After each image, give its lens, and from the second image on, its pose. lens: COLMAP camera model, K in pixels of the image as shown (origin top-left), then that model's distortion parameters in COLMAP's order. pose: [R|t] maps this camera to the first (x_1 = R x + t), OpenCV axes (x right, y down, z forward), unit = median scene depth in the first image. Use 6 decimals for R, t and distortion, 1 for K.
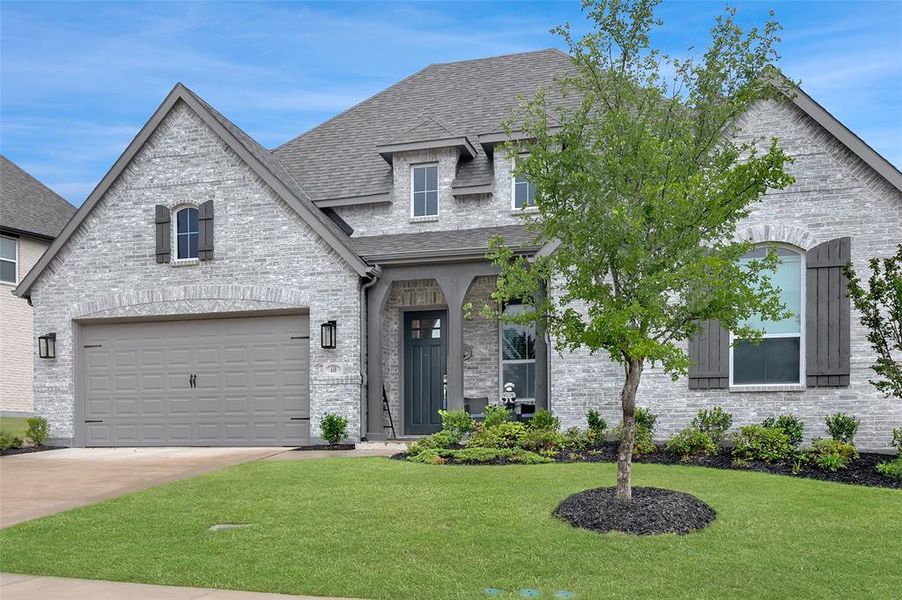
lens RADIAL K [[437.5, 0, 613.6], [0, 437.5, 323.3], [0, 0, 1]] dist [0.003593, 0.000751]
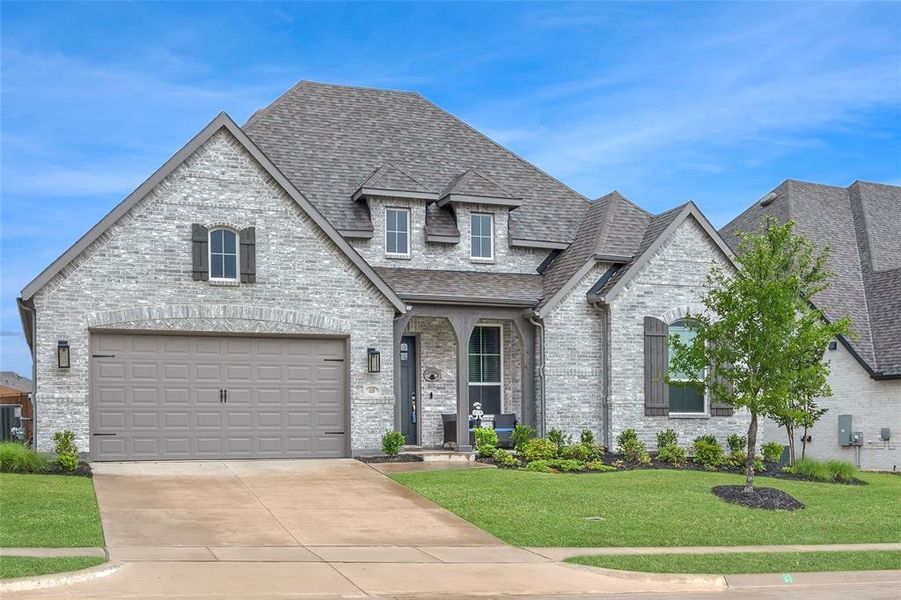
lens RADIAL K [[425.4, 0, 450.0], [0, 425.4, 303.9], [0, 0, 1]] dist [0.008676, 0.000480]
pose [[0.951279, 0.092908, 0.294002, -0.755975], [-0.080363, 0.995275, -0.054496, -0.074761], [-0.297676, 0.028214, 0.954250, -0.140843]]
